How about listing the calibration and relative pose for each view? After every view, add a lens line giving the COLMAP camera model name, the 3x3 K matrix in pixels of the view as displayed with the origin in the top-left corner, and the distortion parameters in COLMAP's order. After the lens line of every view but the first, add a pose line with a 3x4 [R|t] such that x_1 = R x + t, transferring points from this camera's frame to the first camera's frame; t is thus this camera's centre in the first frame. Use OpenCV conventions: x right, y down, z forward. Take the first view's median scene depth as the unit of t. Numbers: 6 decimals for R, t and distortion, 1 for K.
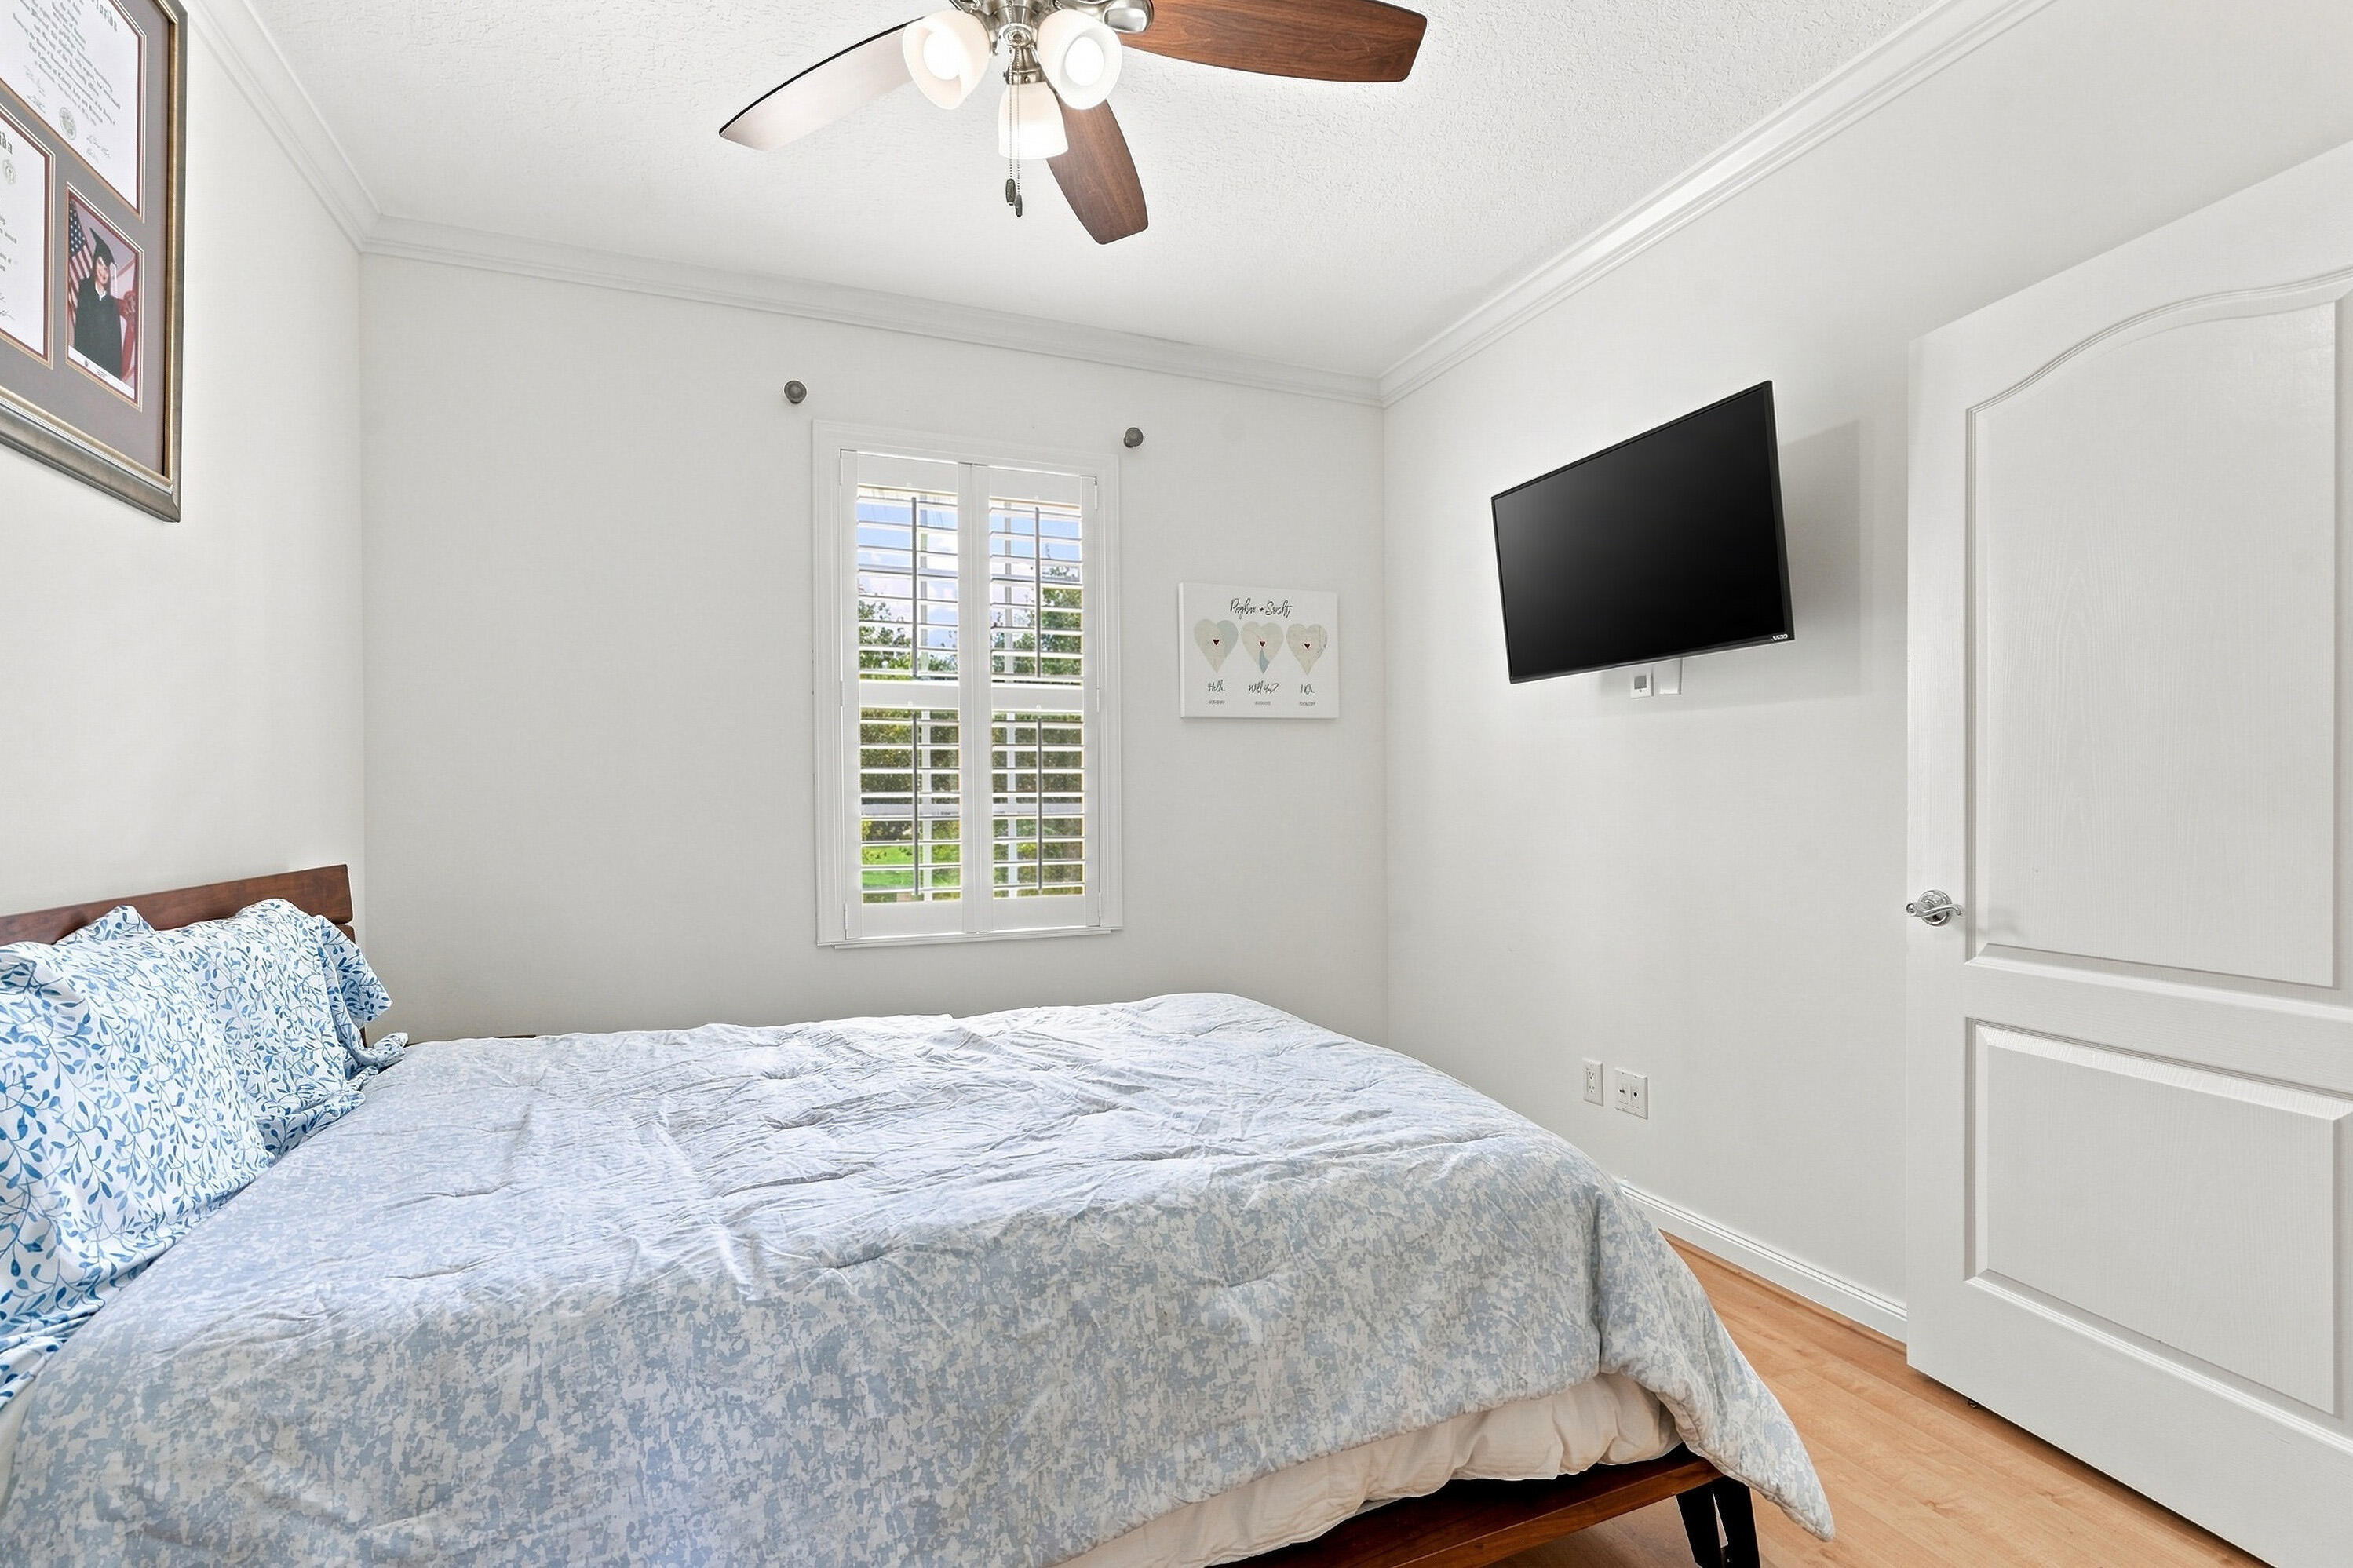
lens RADIAL K [[1071.4, 0, 1181.3], [0, 1071.4, 790.1], [0, 0, 1]] dist [-0.001832, 0.000306]
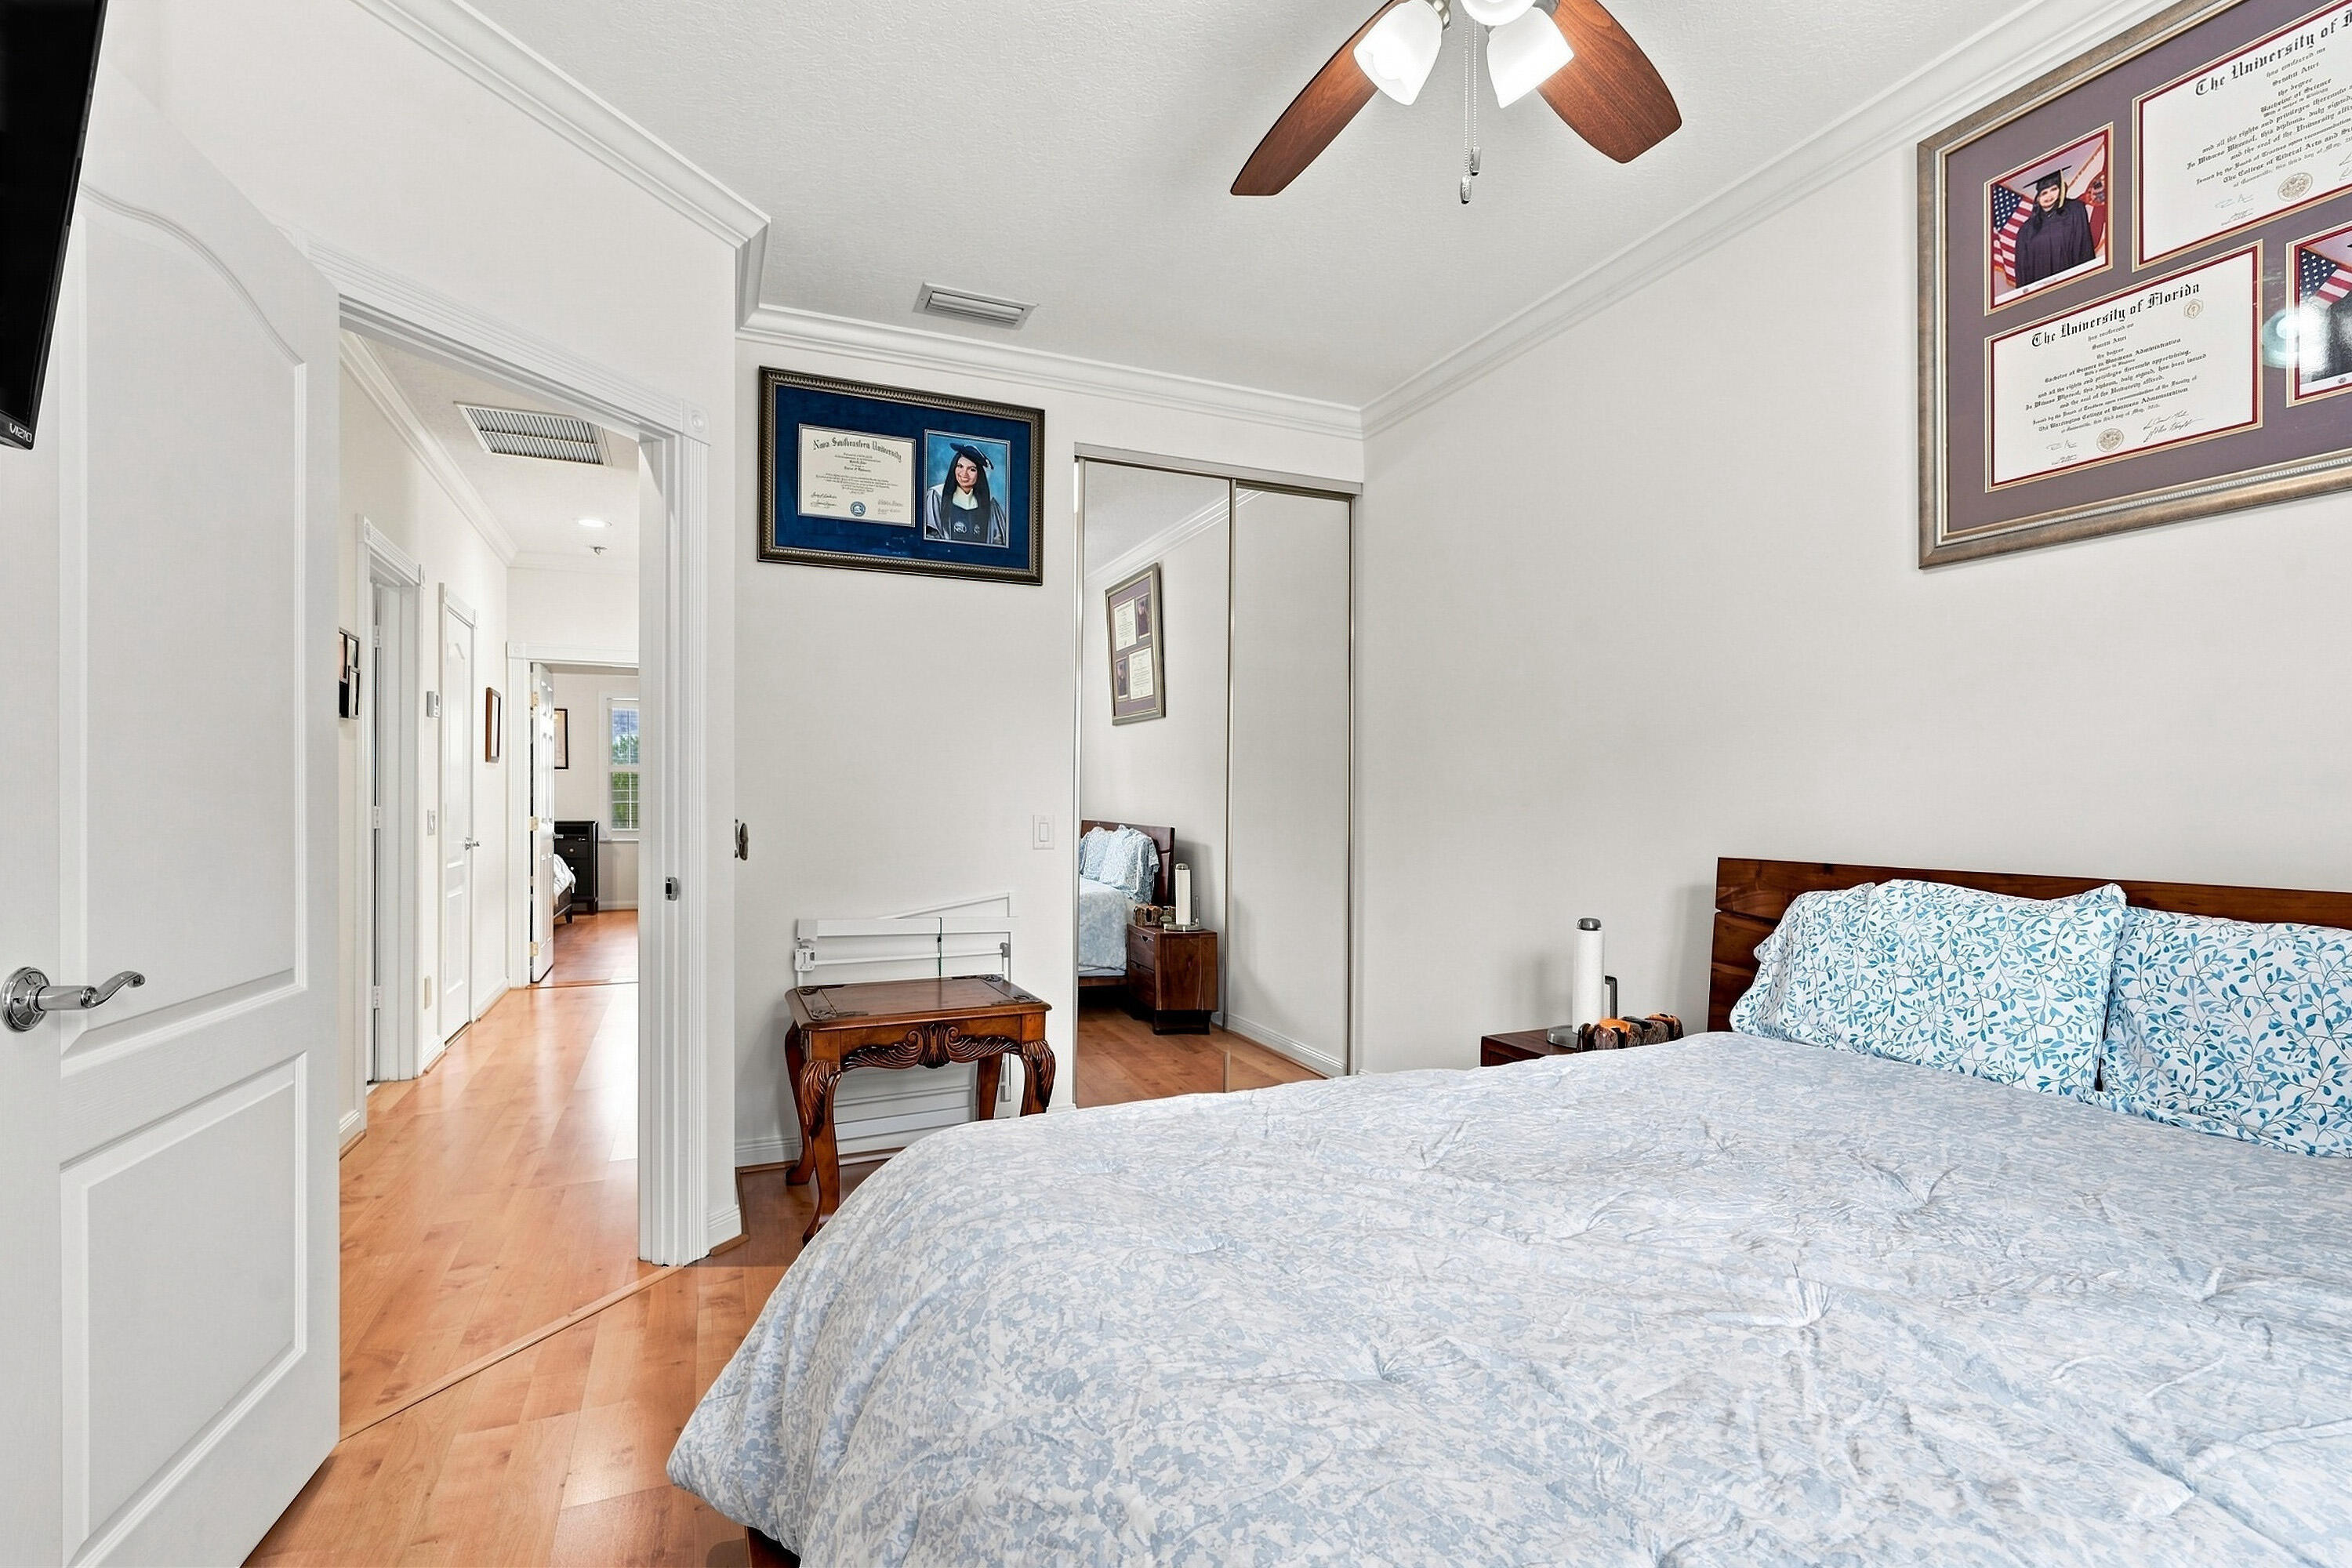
lens RADIAL K [[1071.0, 0, 1173.5], [0, 1071.0, 800.4], [0, 0, 1]] dist [-0.001832, 0.000306]
pose [[-0.999440, 0.004101, -0.033221, 0.197806], [0.004395, 0.999952, -0.008772, 0.018386], [0.033183, -0.008913, -0.999410, 2.623391]]
